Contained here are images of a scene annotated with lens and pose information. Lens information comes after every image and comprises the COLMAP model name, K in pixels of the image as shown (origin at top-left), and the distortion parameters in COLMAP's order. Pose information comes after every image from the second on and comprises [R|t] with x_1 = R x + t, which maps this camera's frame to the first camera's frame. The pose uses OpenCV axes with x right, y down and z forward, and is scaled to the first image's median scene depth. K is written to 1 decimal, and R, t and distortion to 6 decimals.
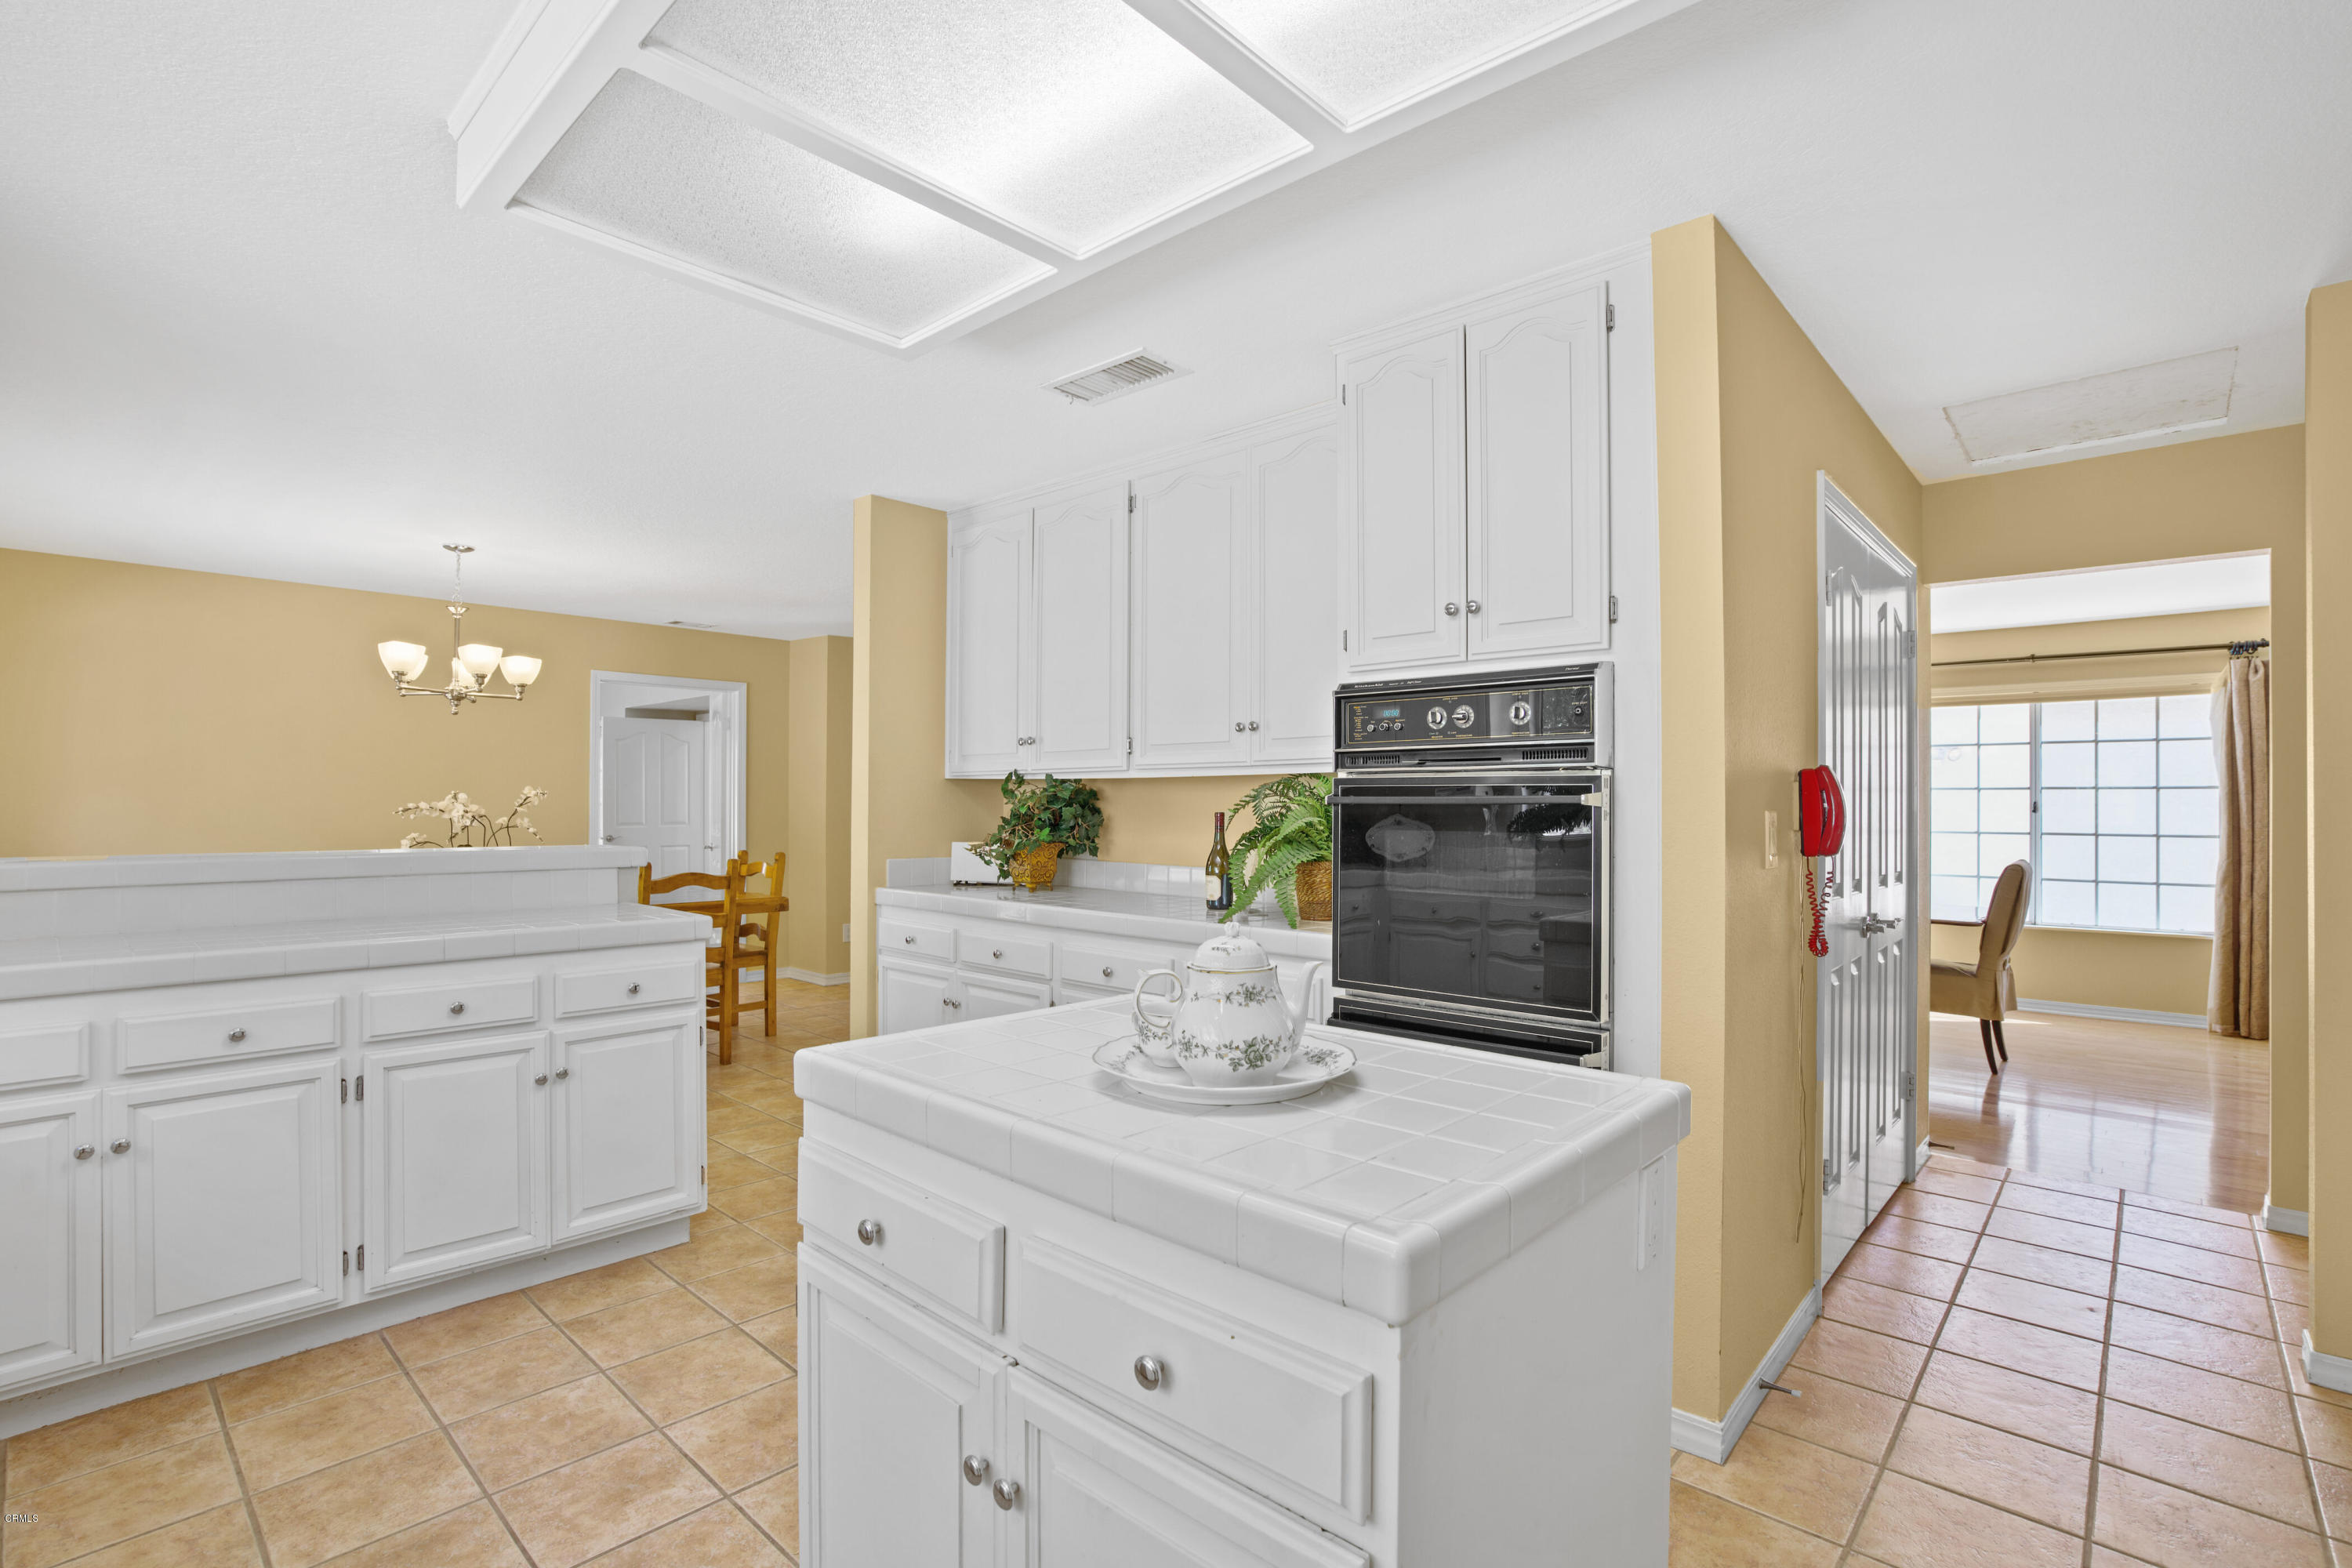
lens RADIAL K [[1083.3, 0, 1180.0], [0, 1083.3, 794.6], [0, 0, 1]] dist [-0.035766, 0.008700]
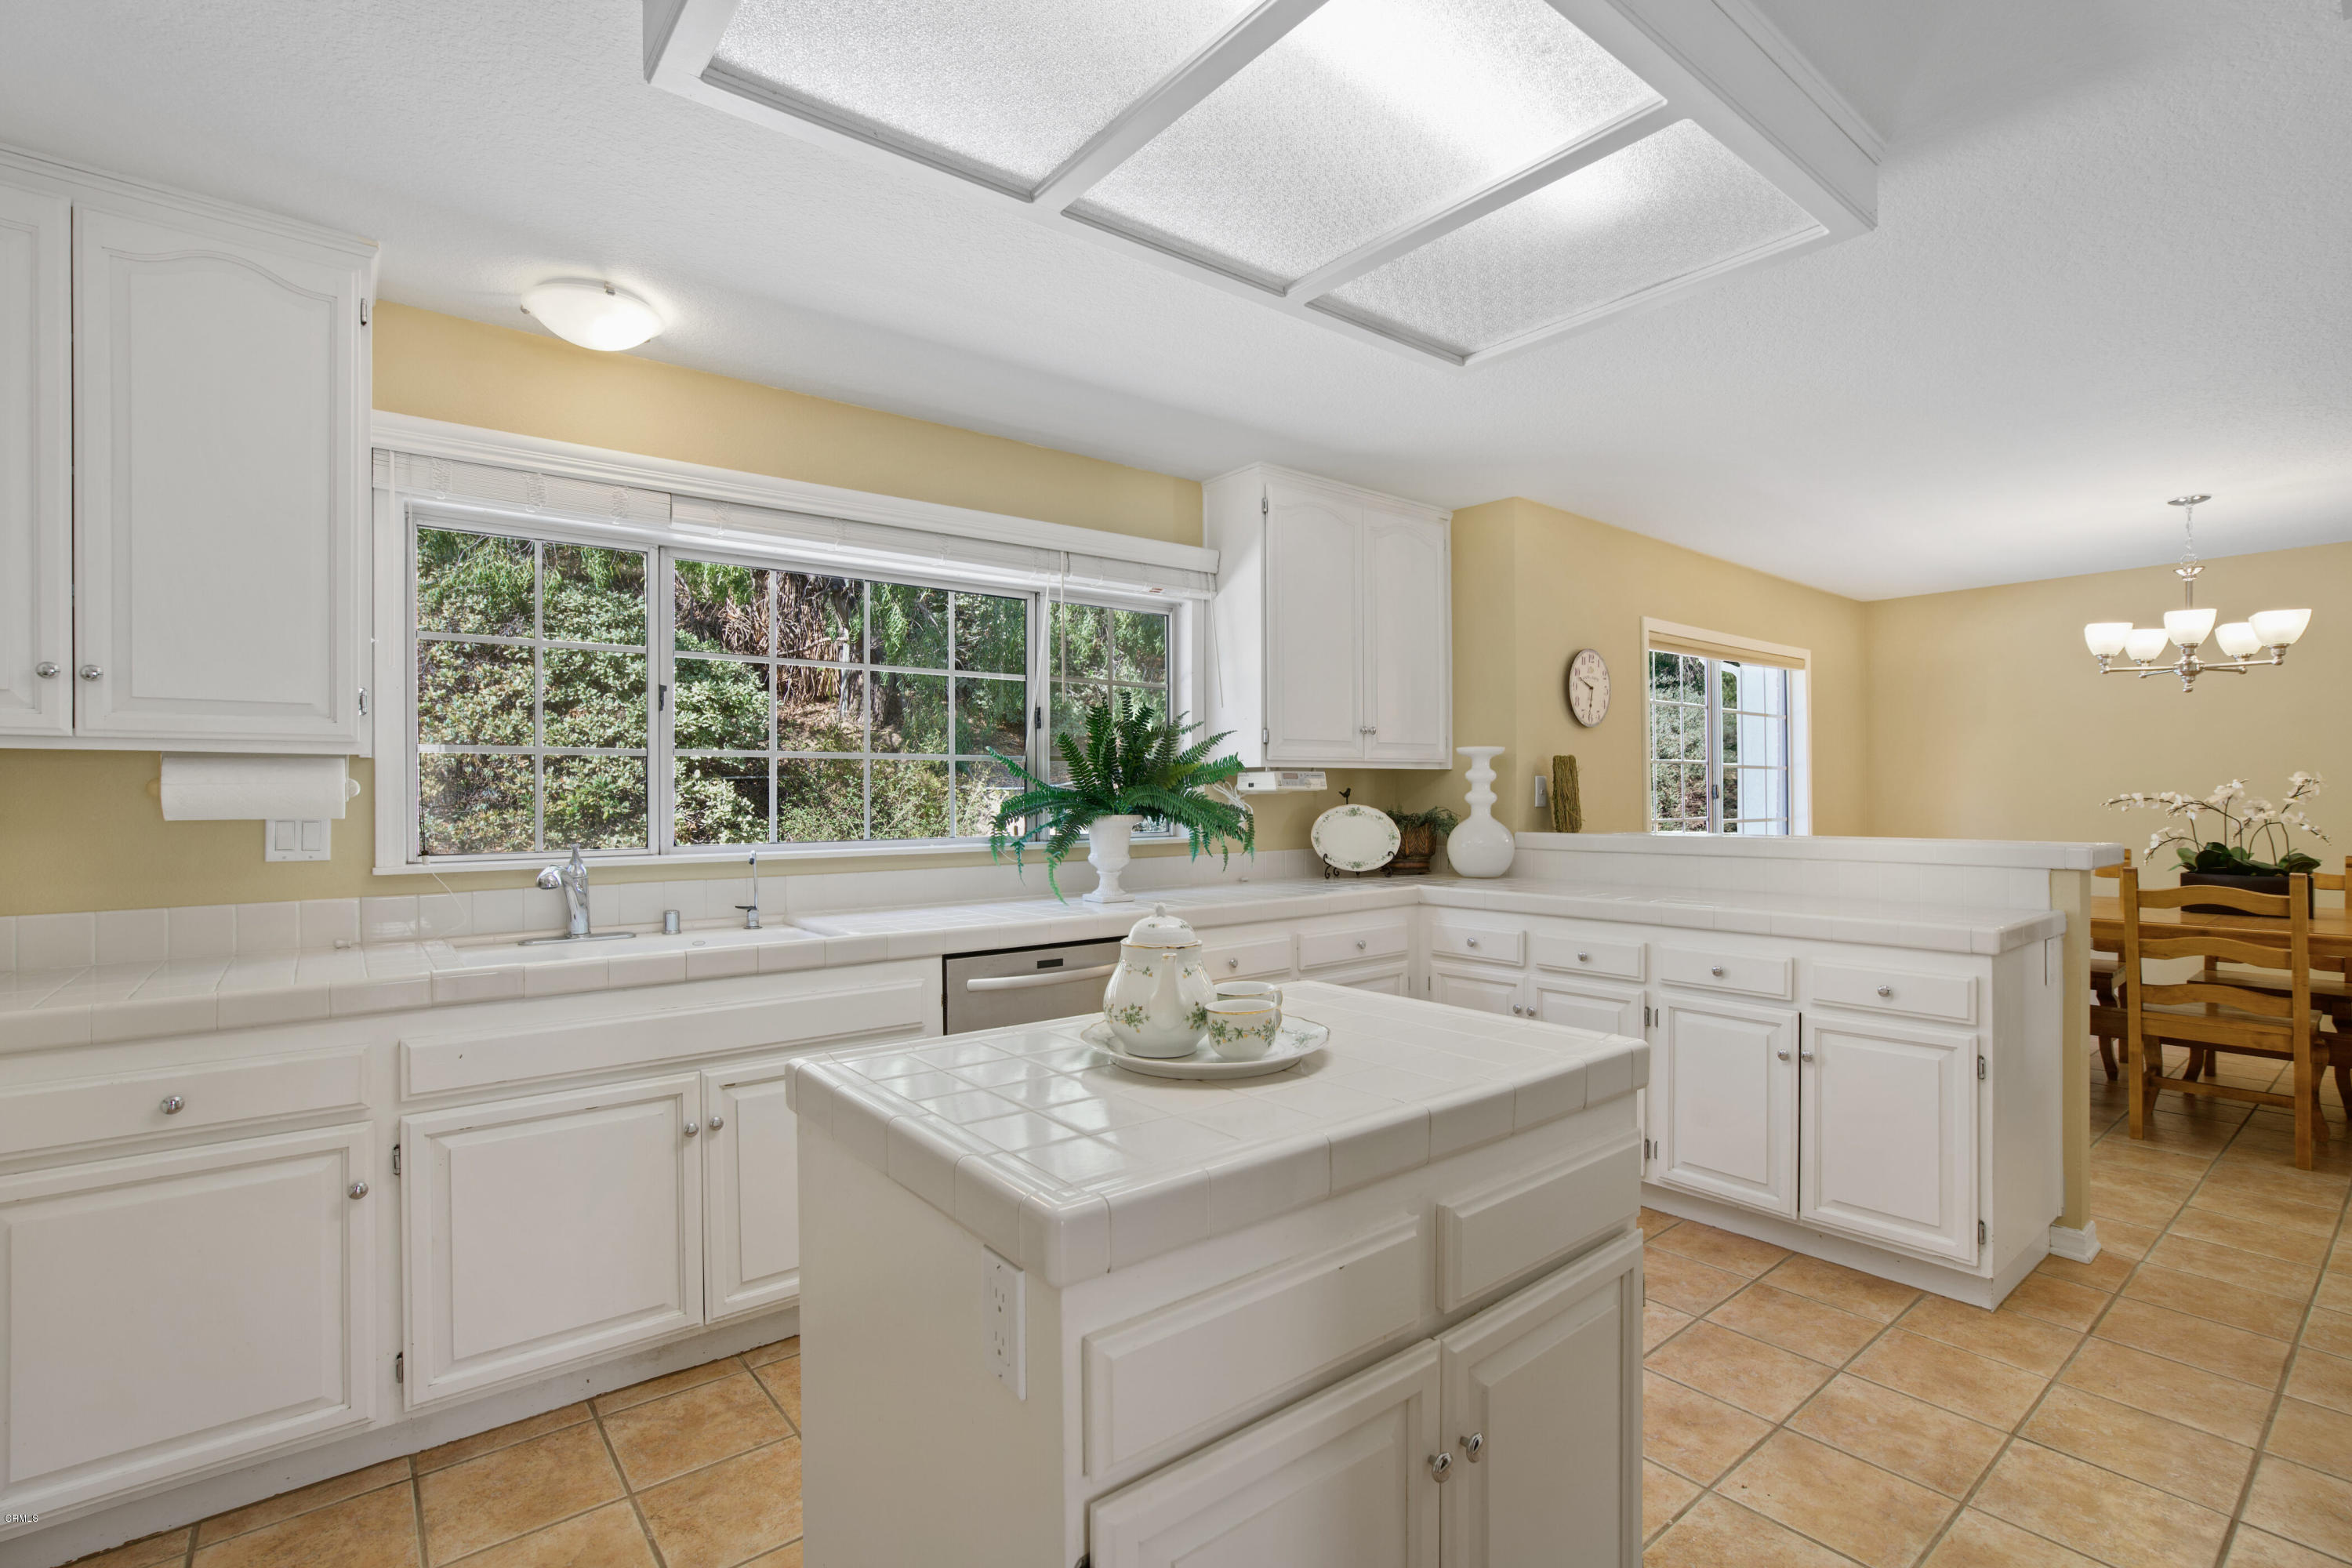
lens RADIAL K [[1083.3, 0, 1162.1], [0, 1083.3, 785.0], [0, 0, 1]] dist [-0.035766, 0.008700]
pose [[-0.154356, -0.012357, -0.987938, 0.575536], [0.010166, 0.999849, -0.014094, 0.008606], [0.987963, -0.012219, -0.154207, 0.587882]]
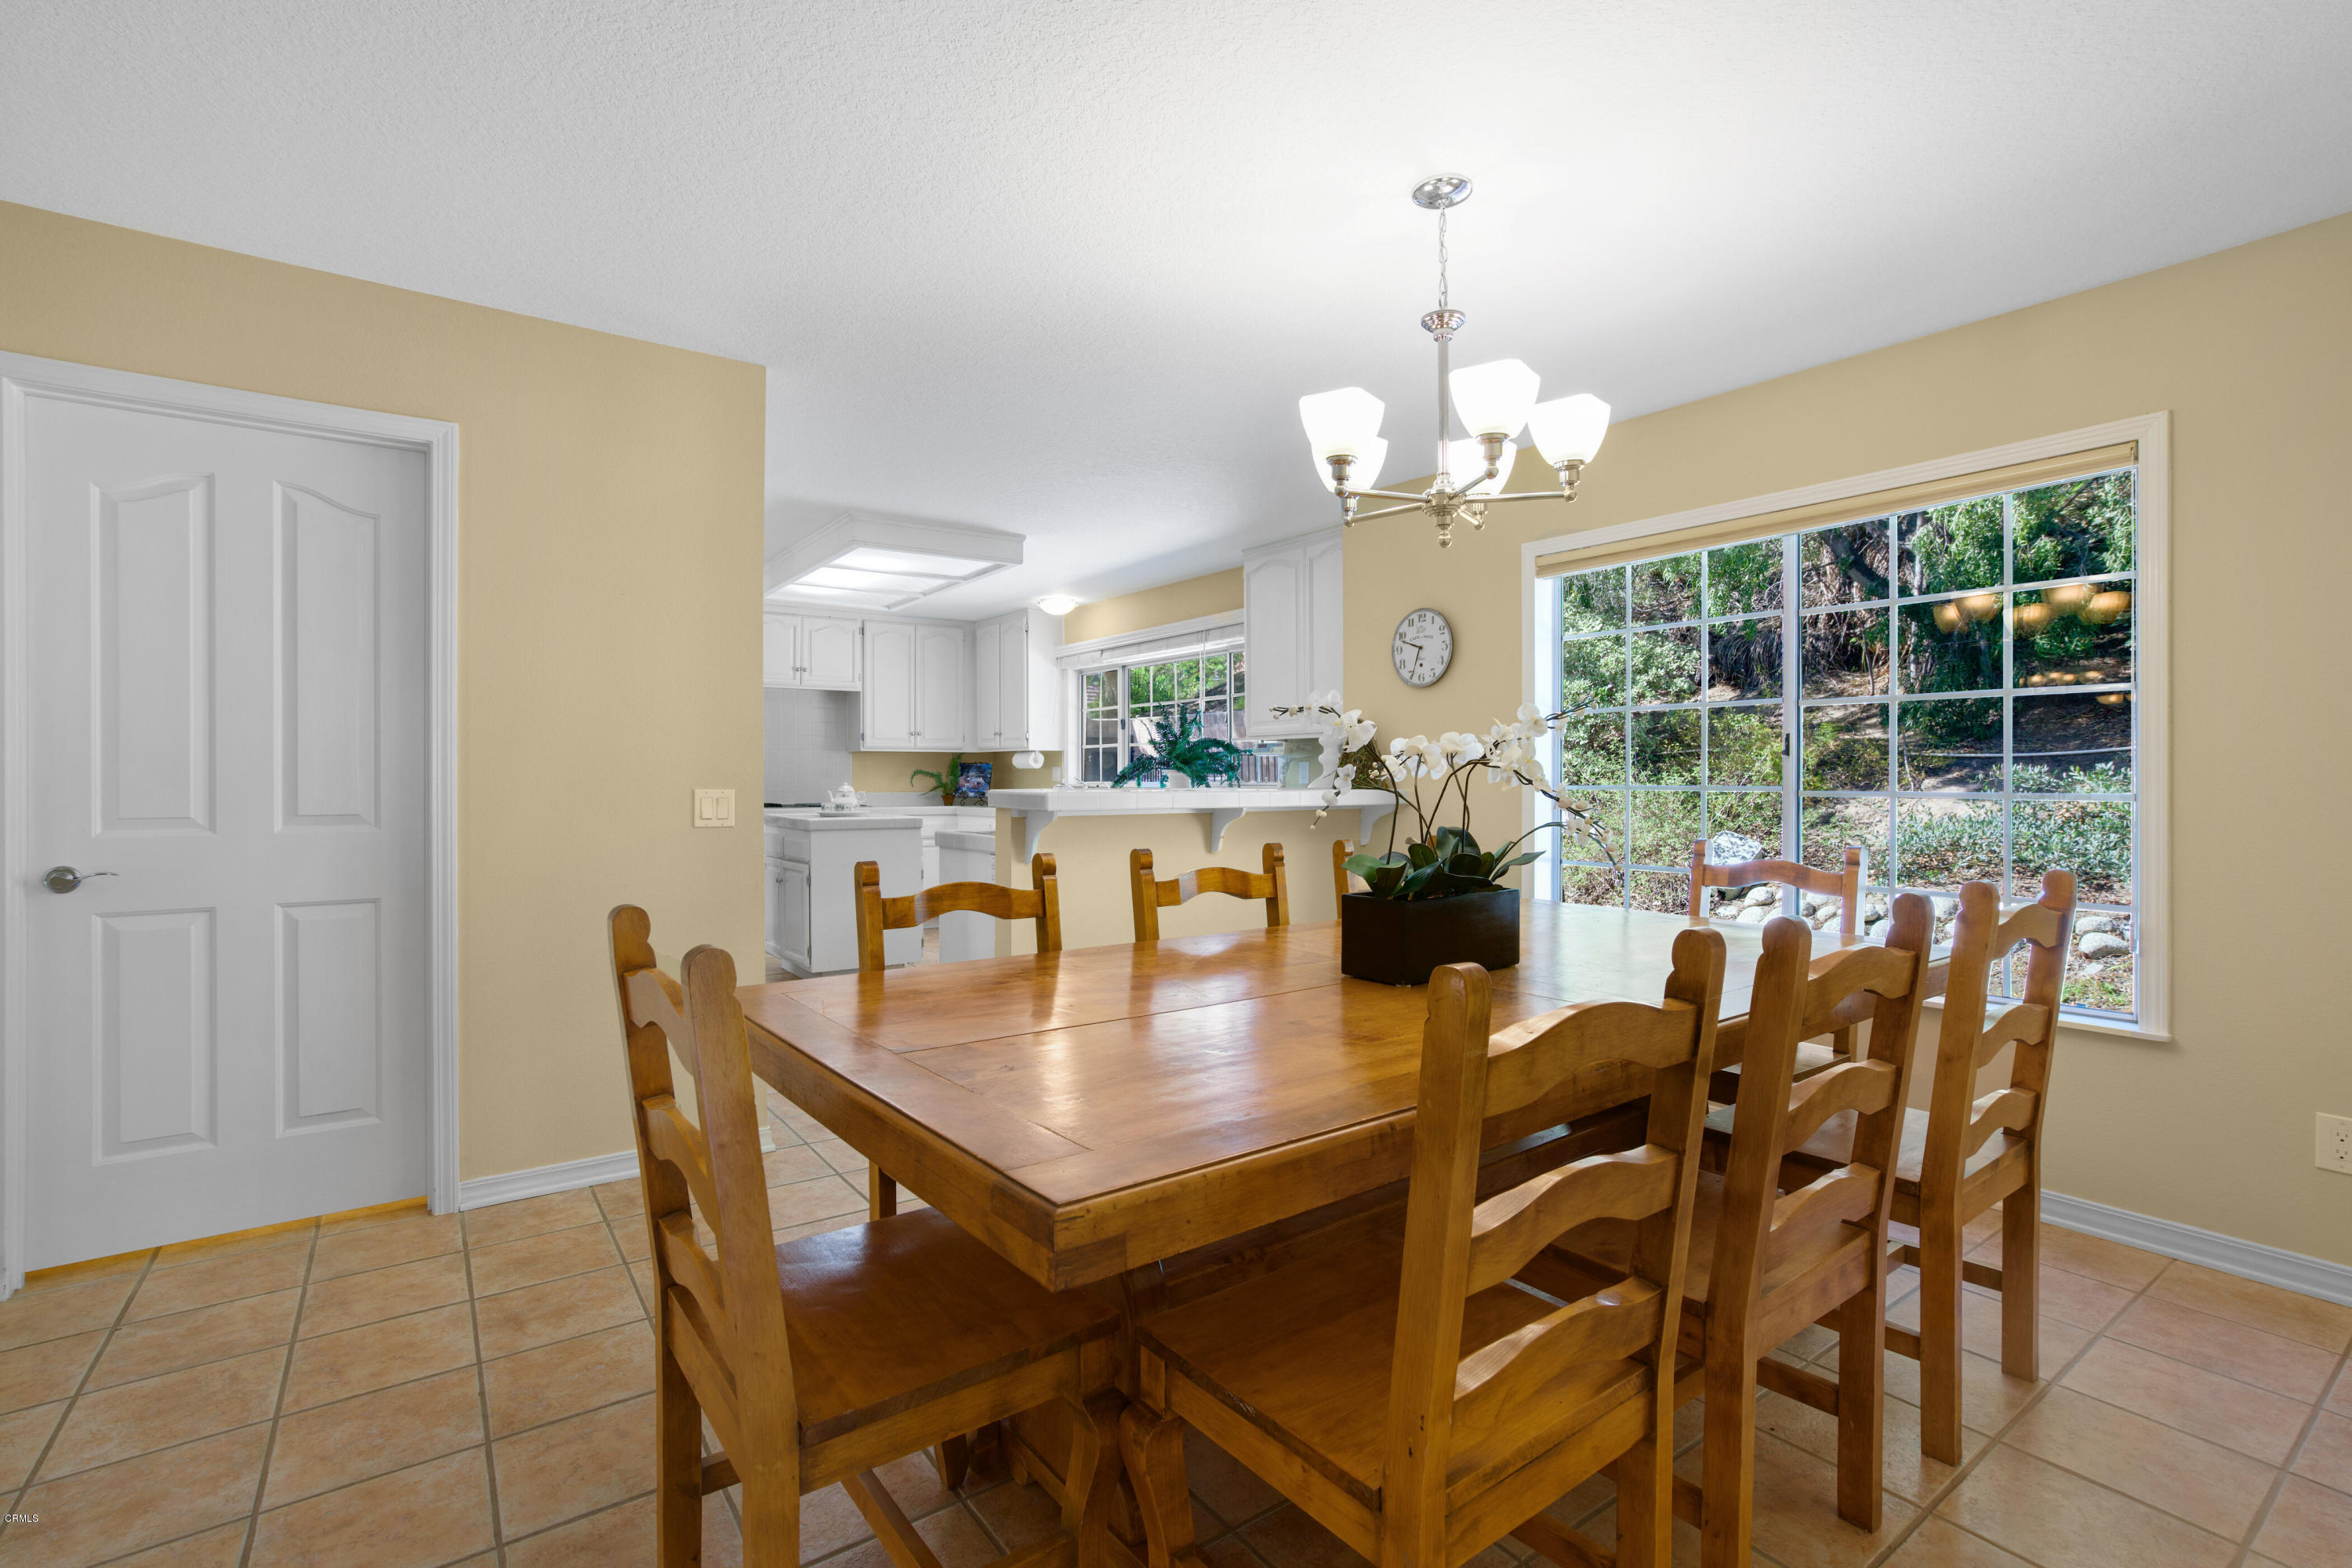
lens RADIAL K [[1083.3, 0, 1176.5], [0, 1083.3, 768.6], [0, 0, 1]] dist [-0.035766, 0.008700]
pose [[-0.978825, -0.004119, 0.204659, -1.261000], [-0.006827, 0.999898, -0.012527, 0.055453], [-0.204586, -0.013659, -0.978753, 2.842701]]
